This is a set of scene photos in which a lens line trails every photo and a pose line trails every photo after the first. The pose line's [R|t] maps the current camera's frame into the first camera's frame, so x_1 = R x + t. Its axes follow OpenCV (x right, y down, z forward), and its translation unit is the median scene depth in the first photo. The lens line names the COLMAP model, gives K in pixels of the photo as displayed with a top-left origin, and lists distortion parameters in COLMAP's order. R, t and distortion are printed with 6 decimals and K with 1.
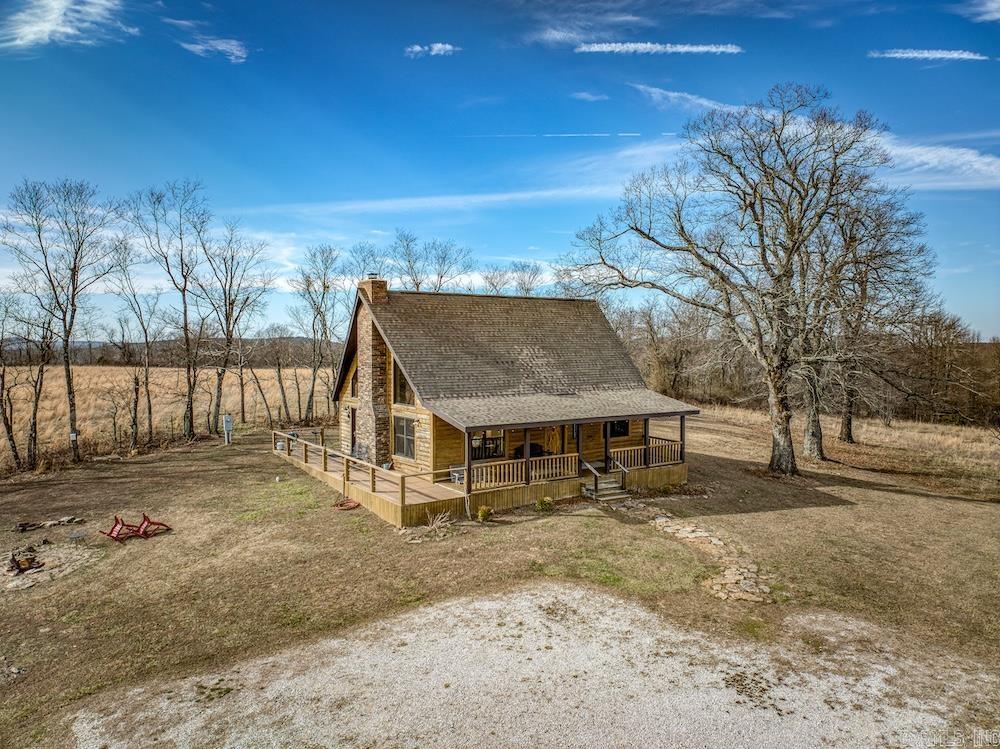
lens RADIAL K [[704.5, 0, 513.5], [0, 704.5, 388.7], [0, 0, 1]] dist [-0.023104, -0.009755]
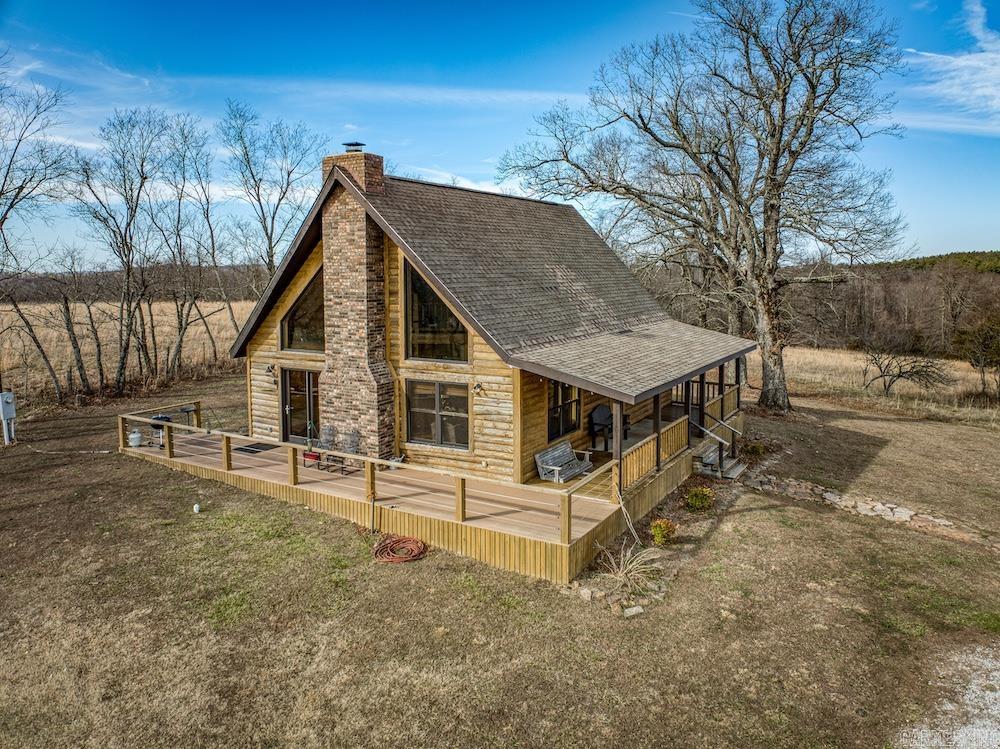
lens RADIAL K [[704.5, 0, 512.4], [0, 704.5, 336.7], [0, 0, 1]] dist [-0.023104, -0.009755]
pose [[0.907572, -0.046237, 0.417343, -0.338366], [0.033365, 0.998717, 0.038088, -0.018475], [-0.418569, -0.020643, 0.907950, 0.406916]]
